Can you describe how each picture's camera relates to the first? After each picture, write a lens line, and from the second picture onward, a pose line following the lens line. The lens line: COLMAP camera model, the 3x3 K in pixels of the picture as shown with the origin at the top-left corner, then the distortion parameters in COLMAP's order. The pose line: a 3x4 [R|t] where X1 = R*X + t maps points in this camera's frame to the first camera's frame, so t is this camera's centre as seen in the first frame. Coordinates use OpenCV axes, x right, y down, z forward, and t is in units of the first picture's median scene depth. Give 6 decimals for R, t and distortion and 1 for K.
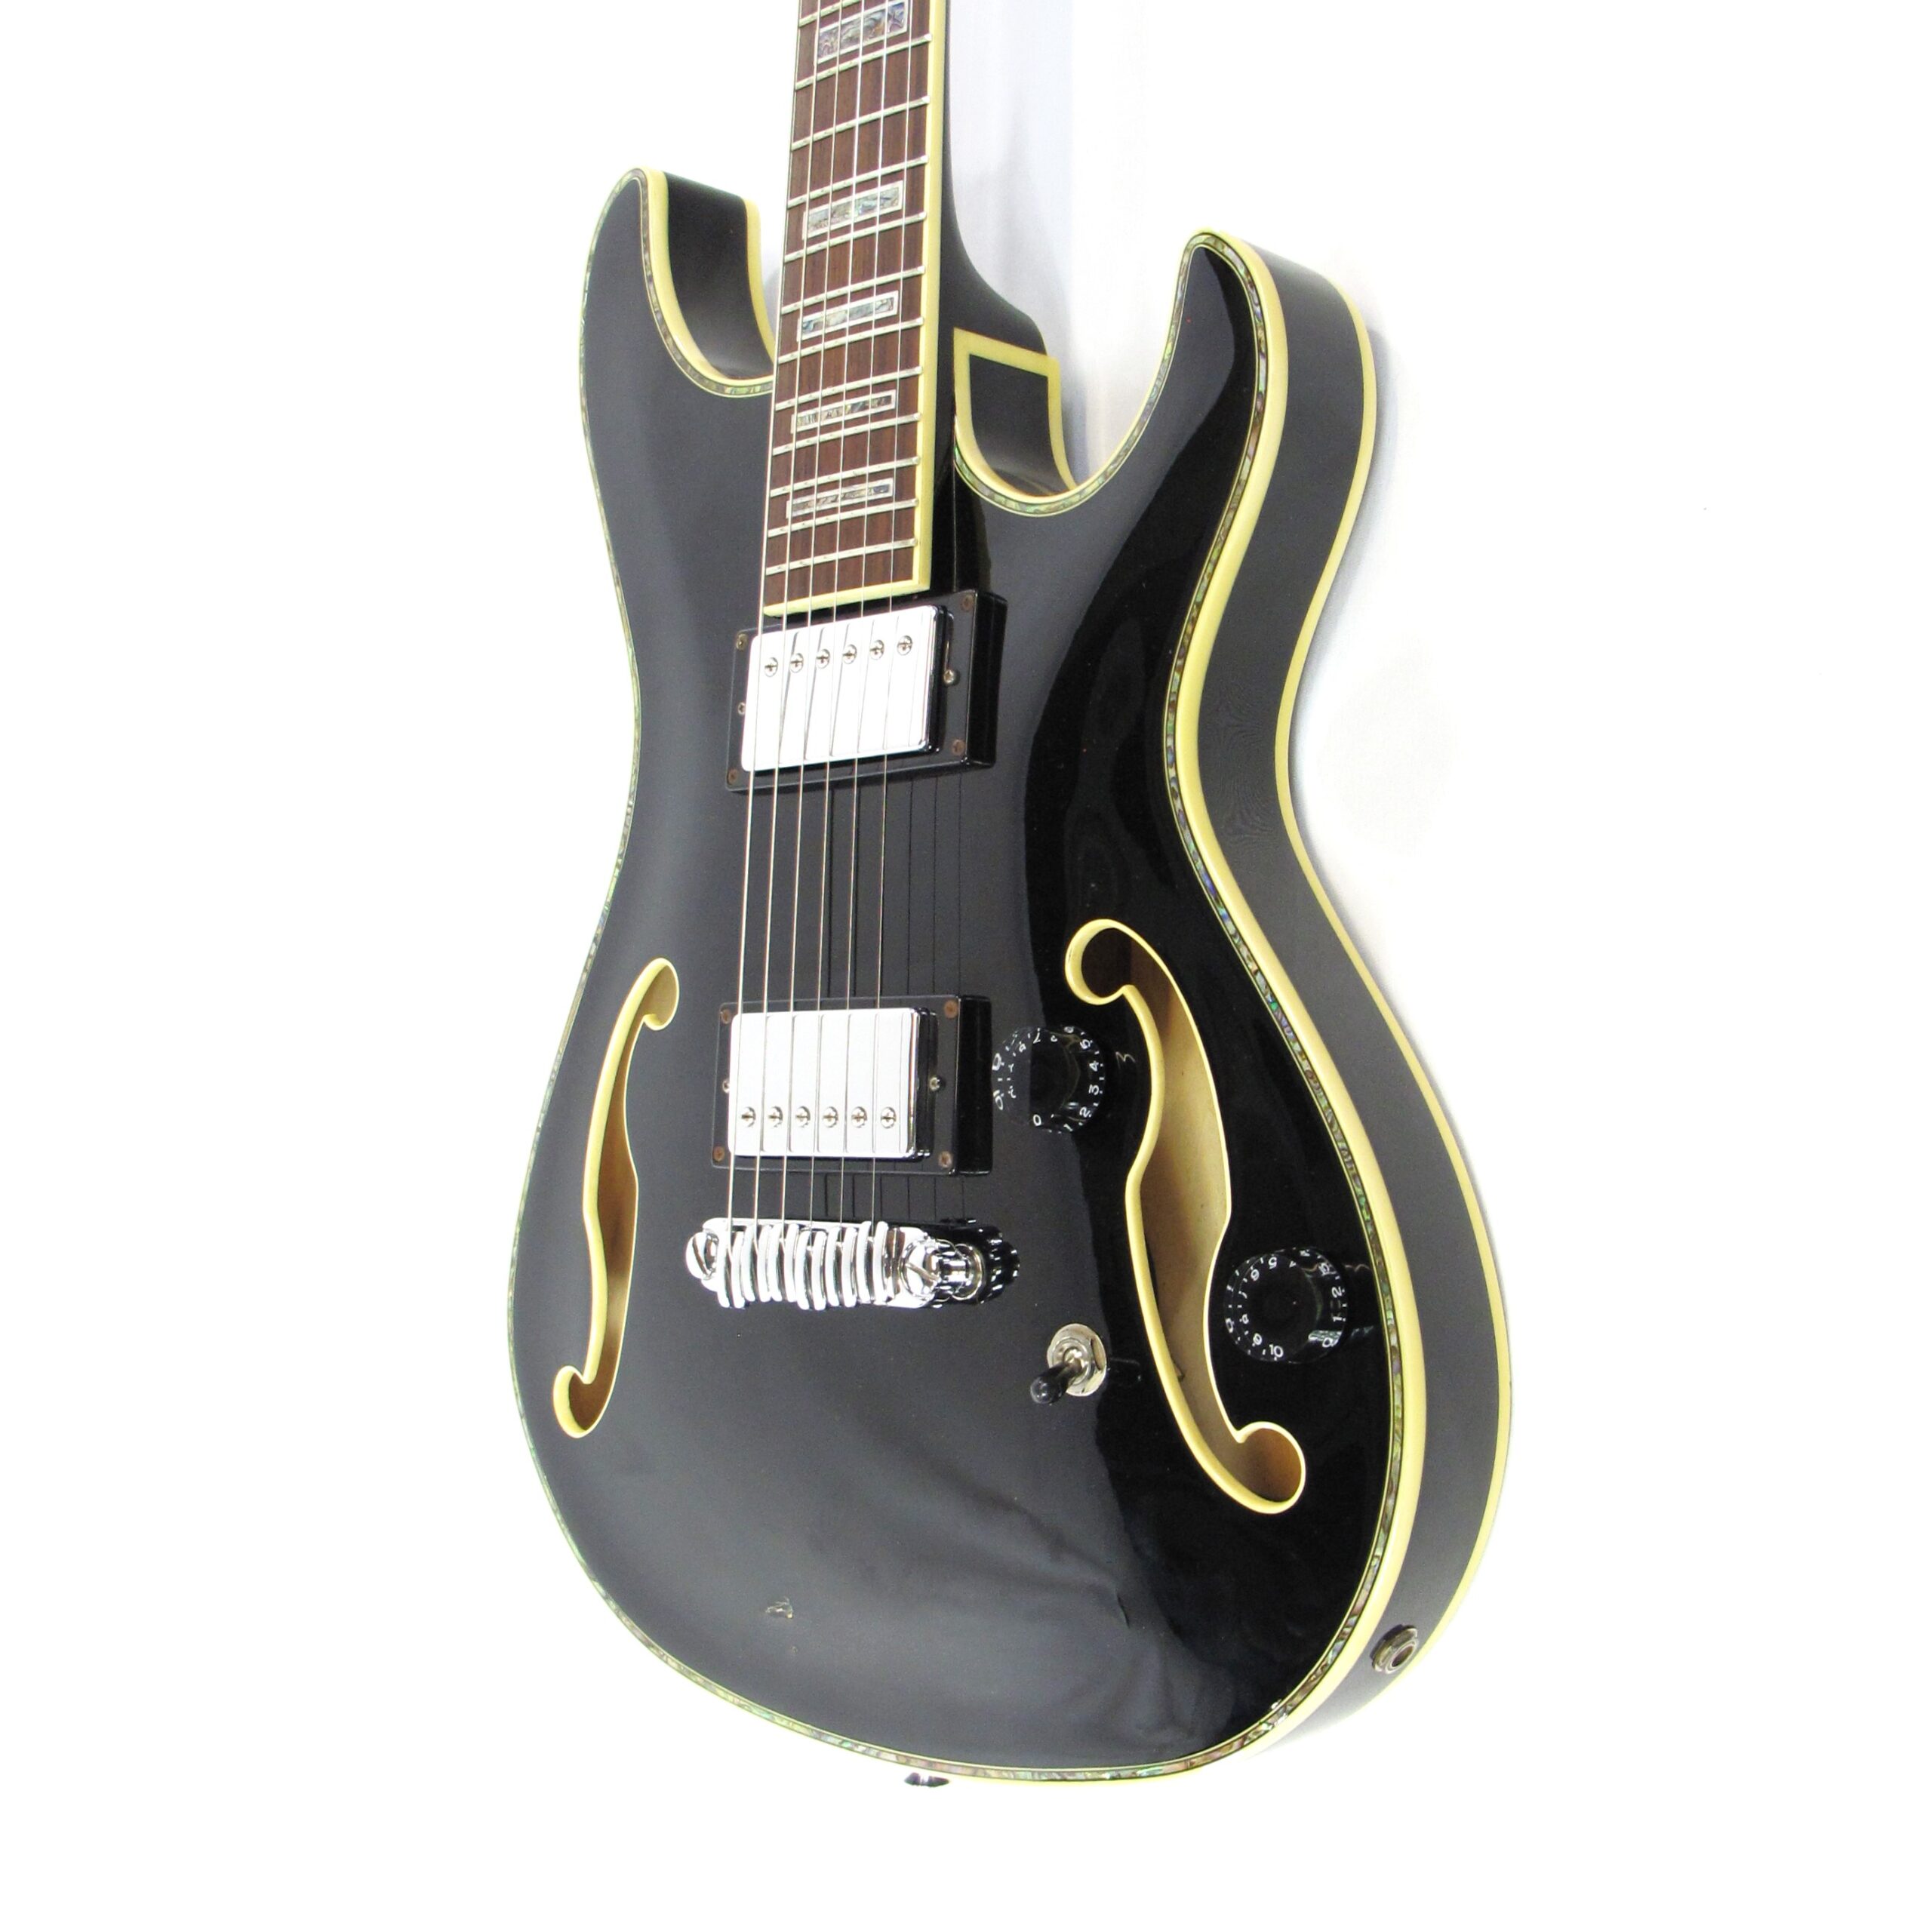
lens RADIAL K [[2662.2, 0, 967.0], [0, 2662.2, 963.1], [0, 0, 1]] dist [-0.139050, 0.000000]
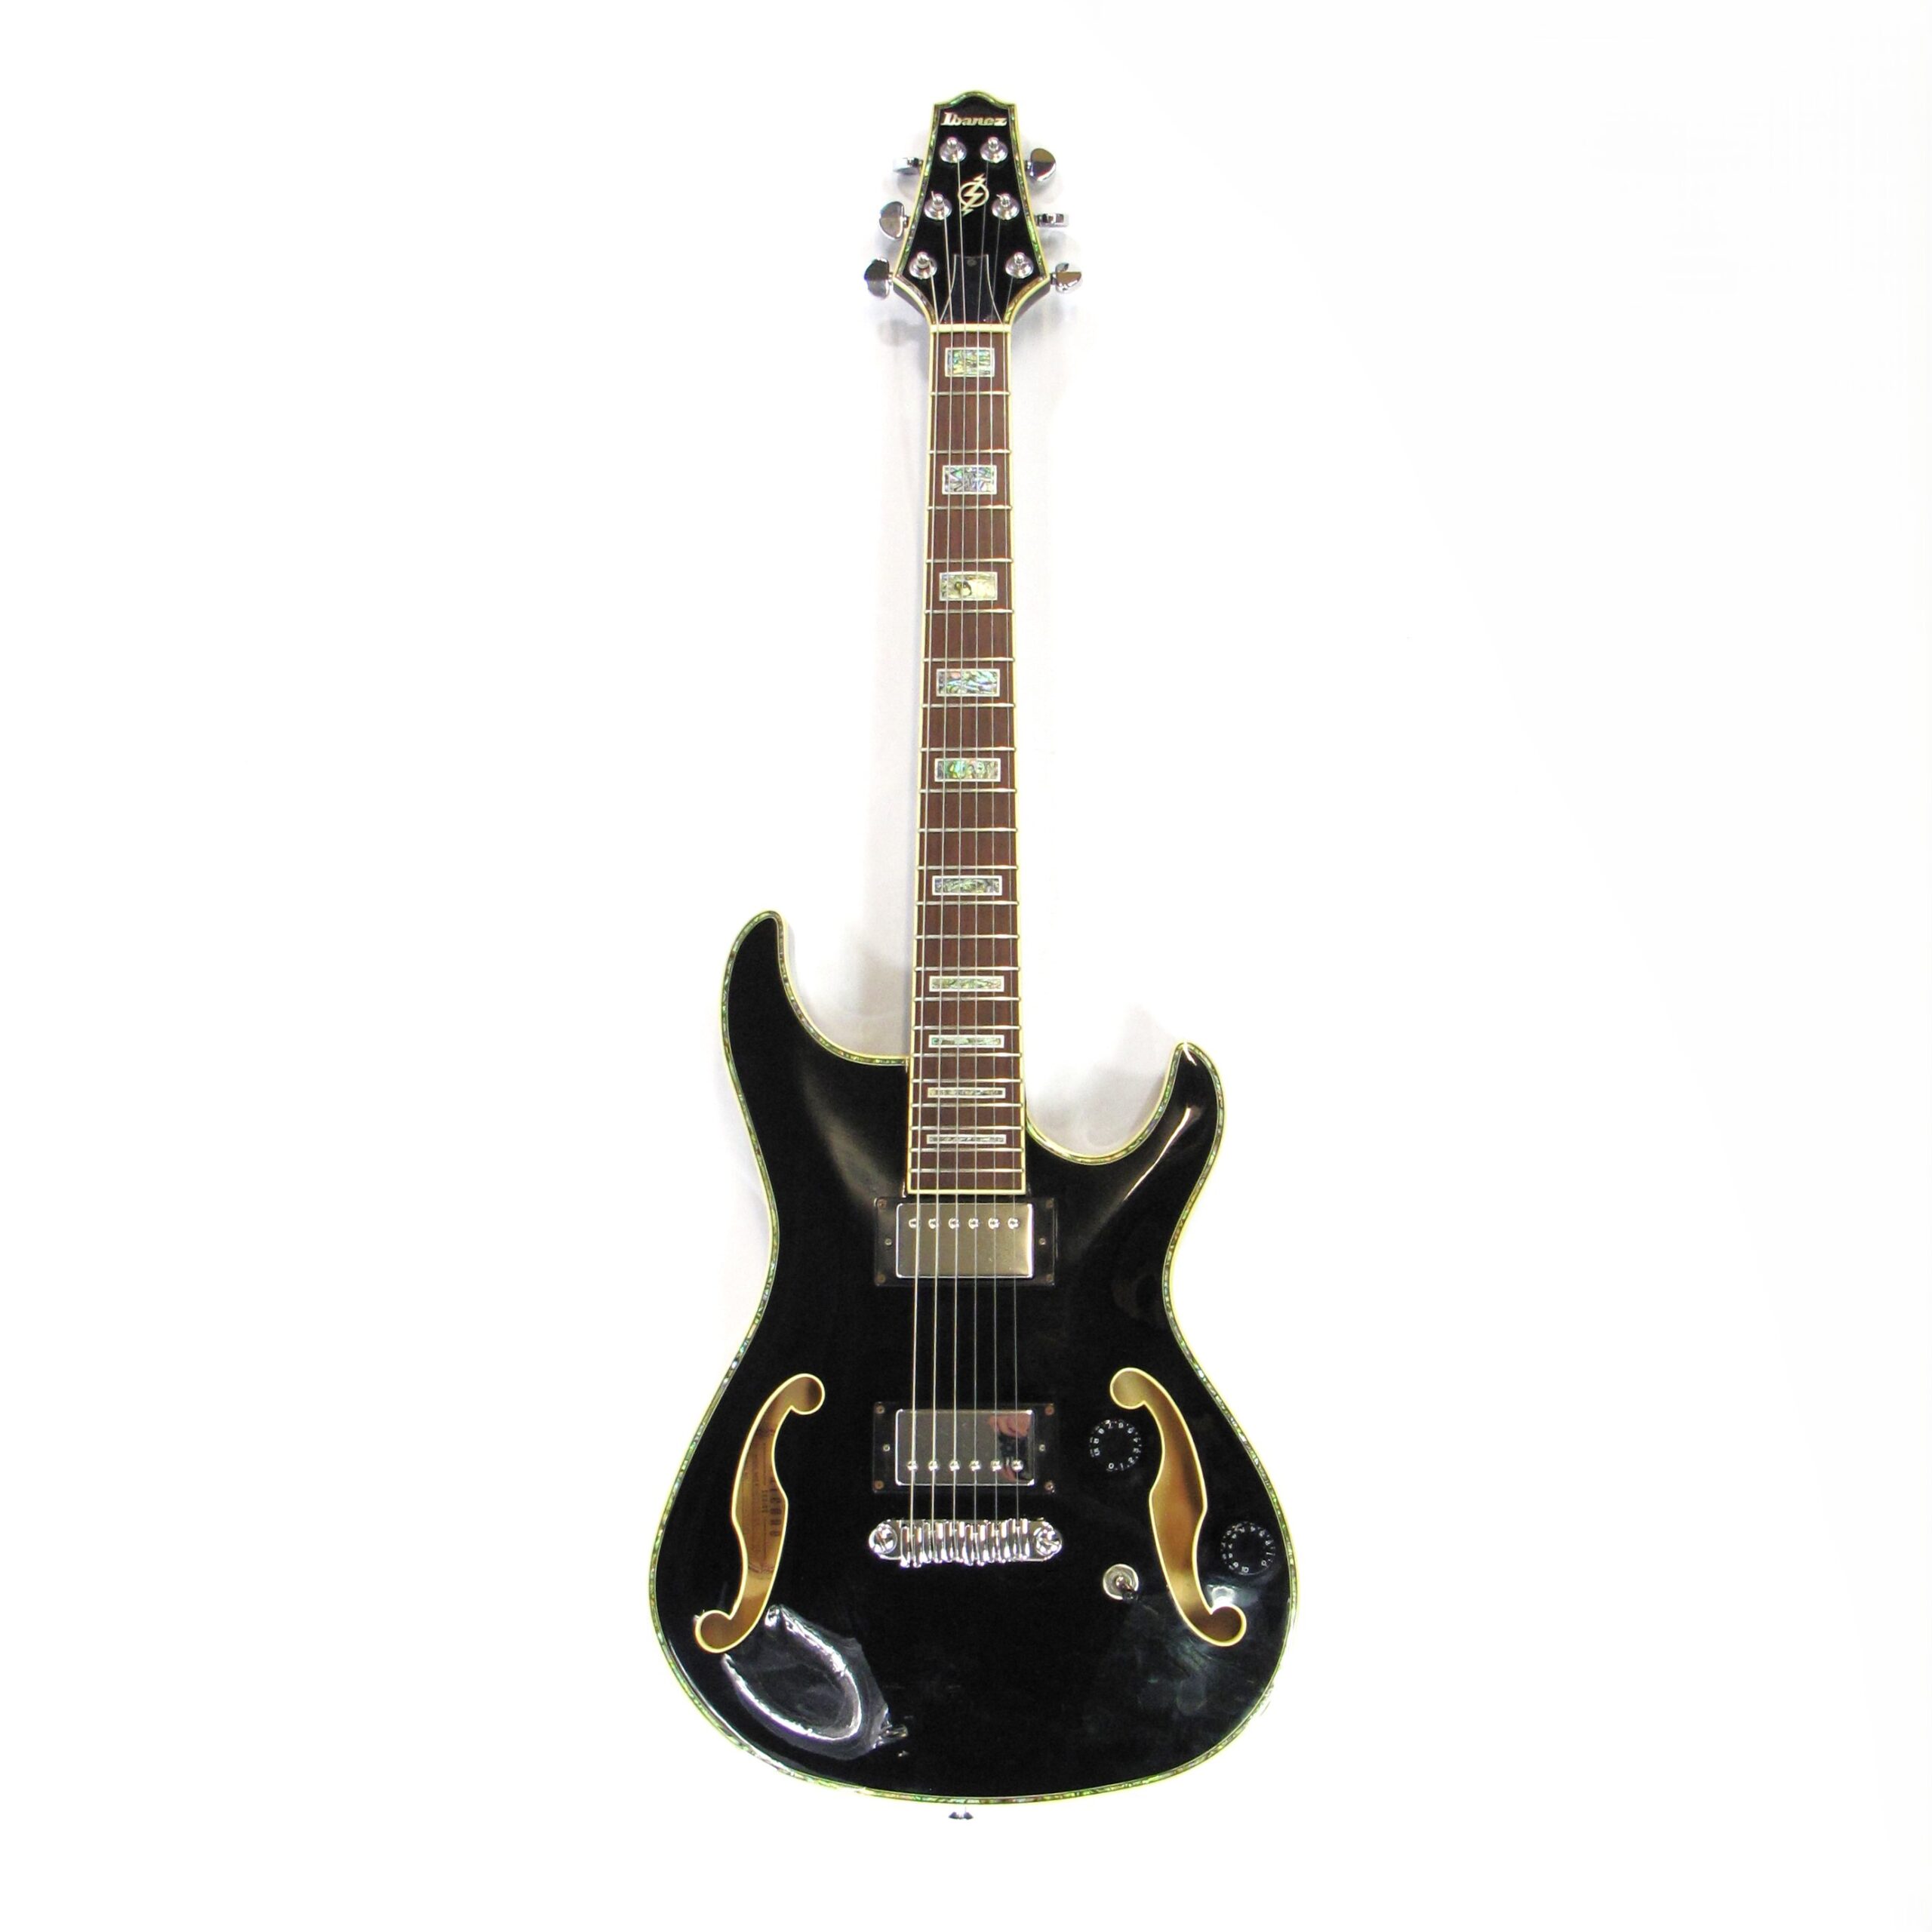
lens RADIAL K [[2662.2, 0, 962.5], [0, 2662.2, 963.2], [0, 0, 1]] dist [-0.139050, 0.000000]
pose [[0.764608, 0.088359, 0.638410, -1.319408], [-0.035623, 0.994837, -0.095026, -0.121739], [-0.643511, 0.049916, 0.763808, -0.485106]]
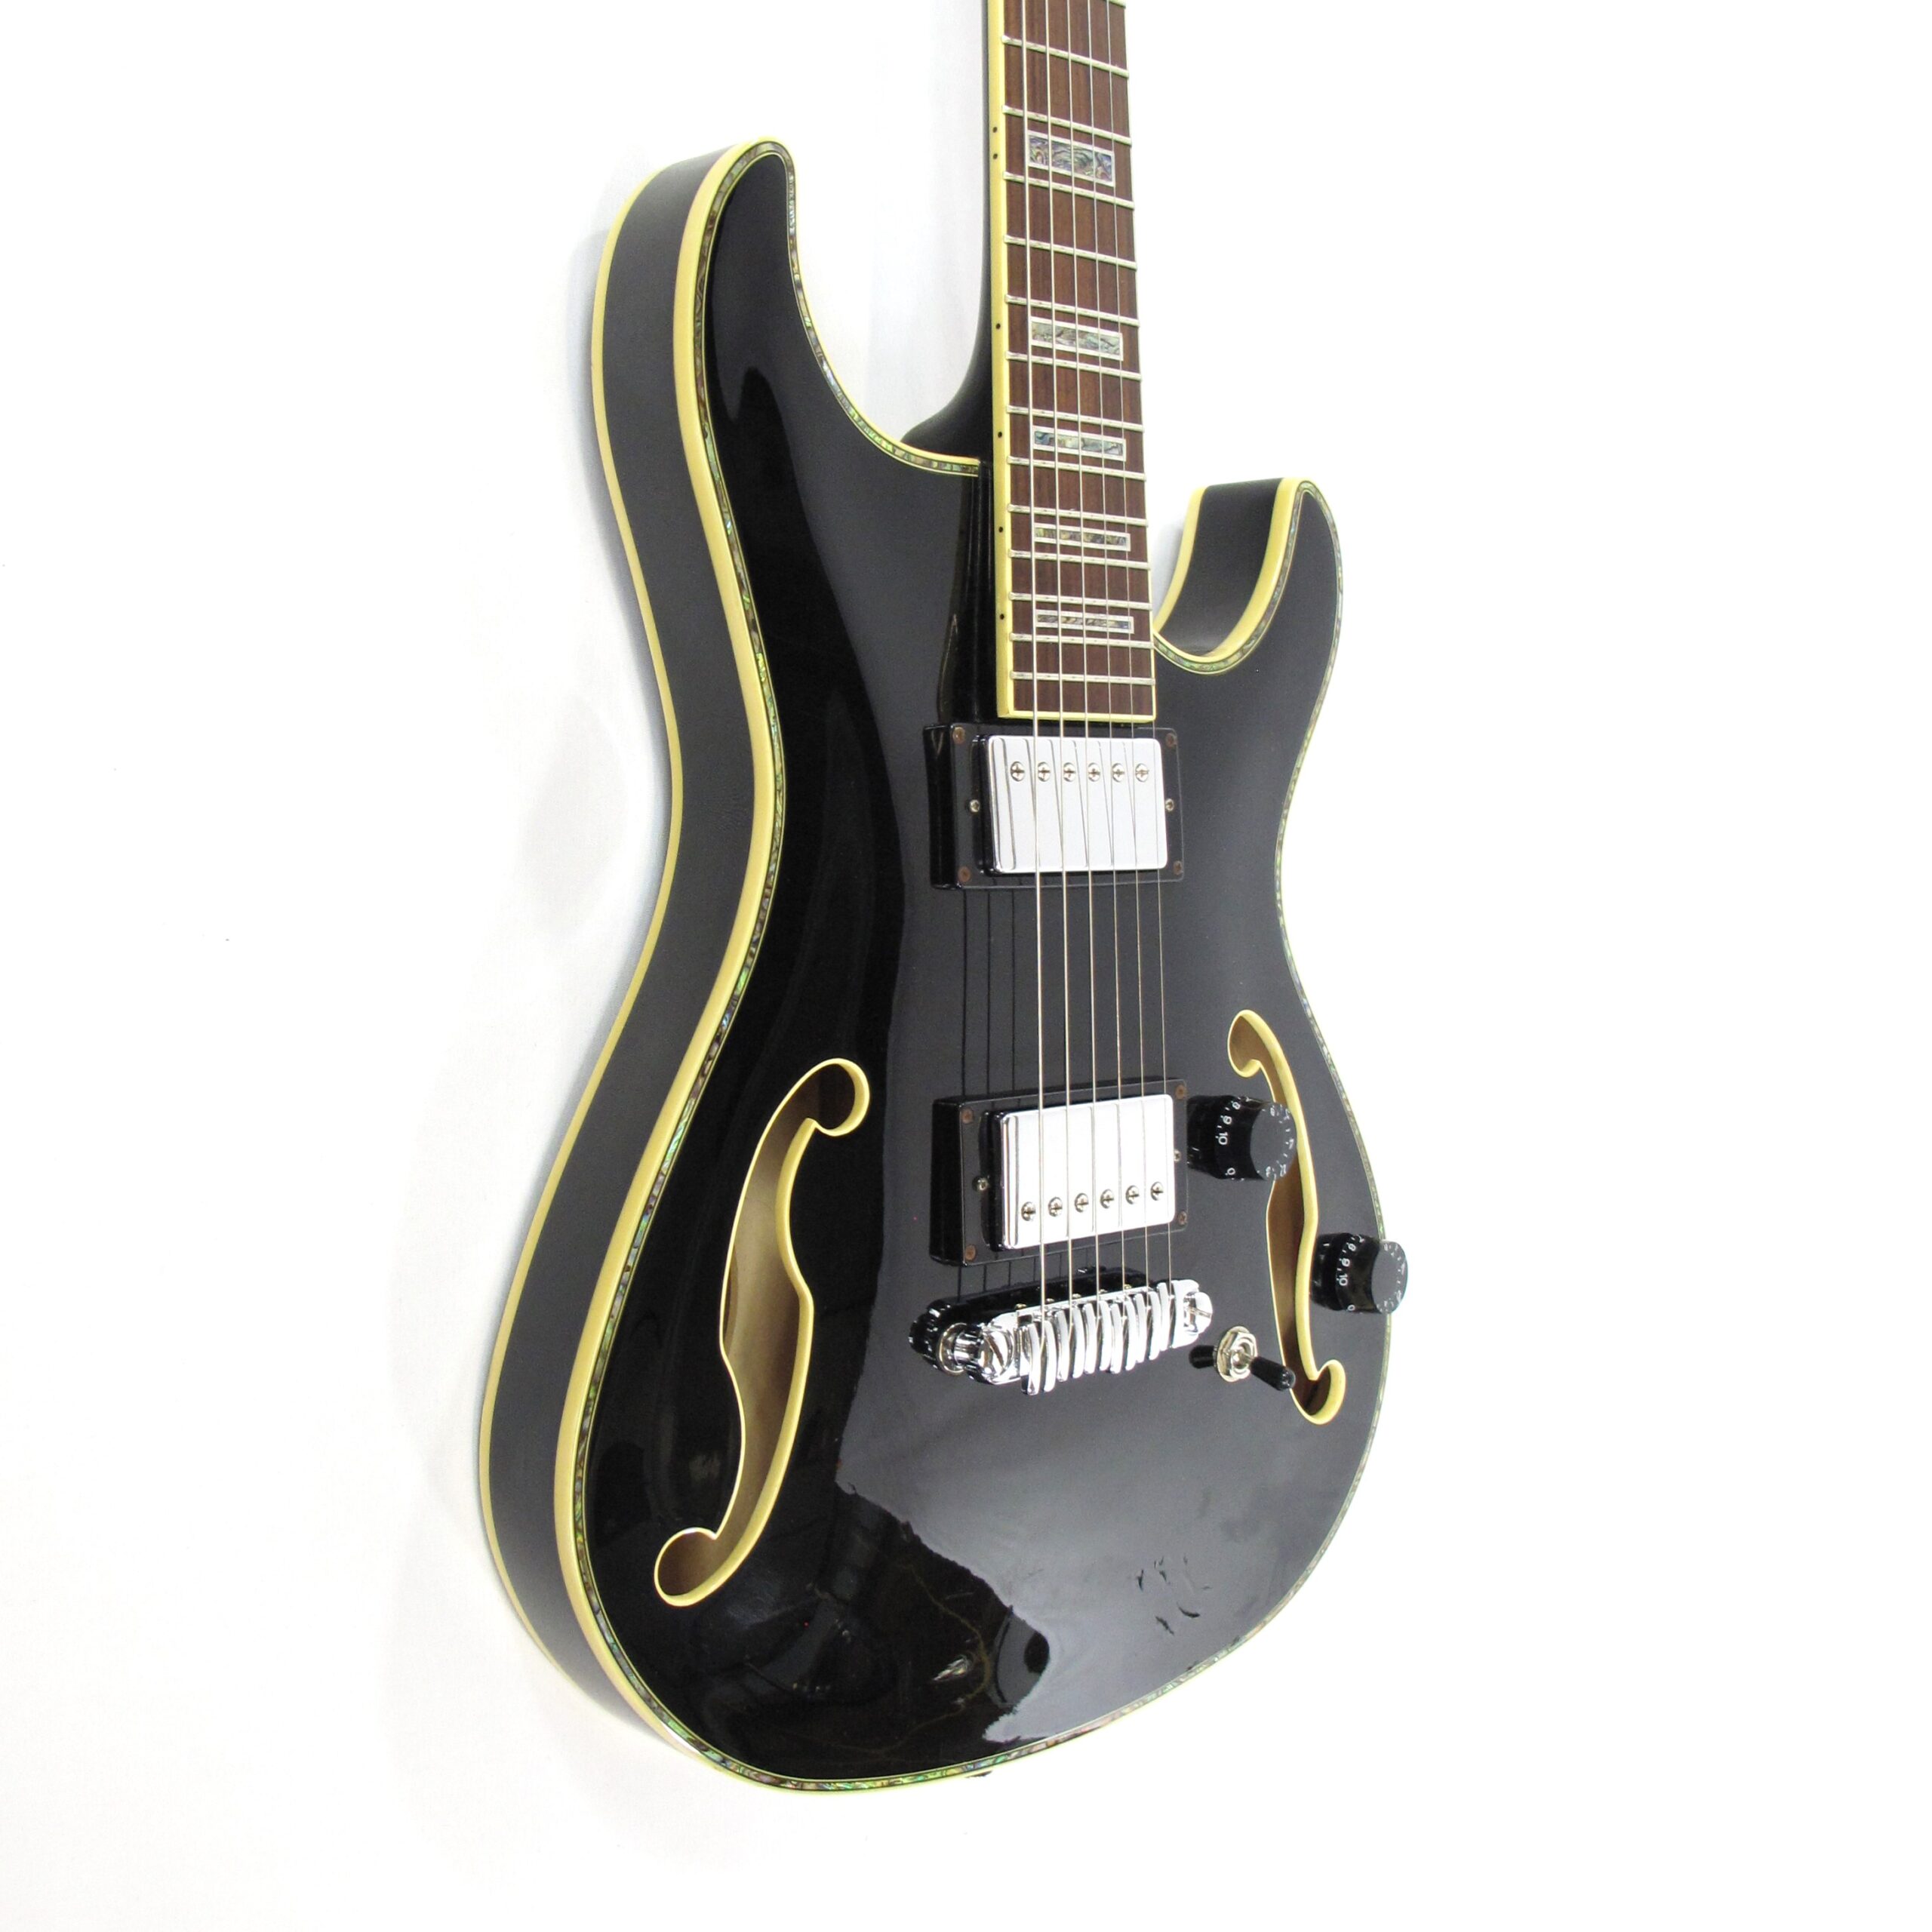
lens RADIAL K [[2662.2, 0, 966.0], [0, 2662.2, 970.8], [0, 0, 1]] dist [-0.139050, 0.000000]
pose [[0.066831, -0.074597, 0.994972, -1.146028], [-0.061132, 0.995022, 0.078707, -0.119609], [-0.995890, -0.066085, 0.061938, 0.992240]]
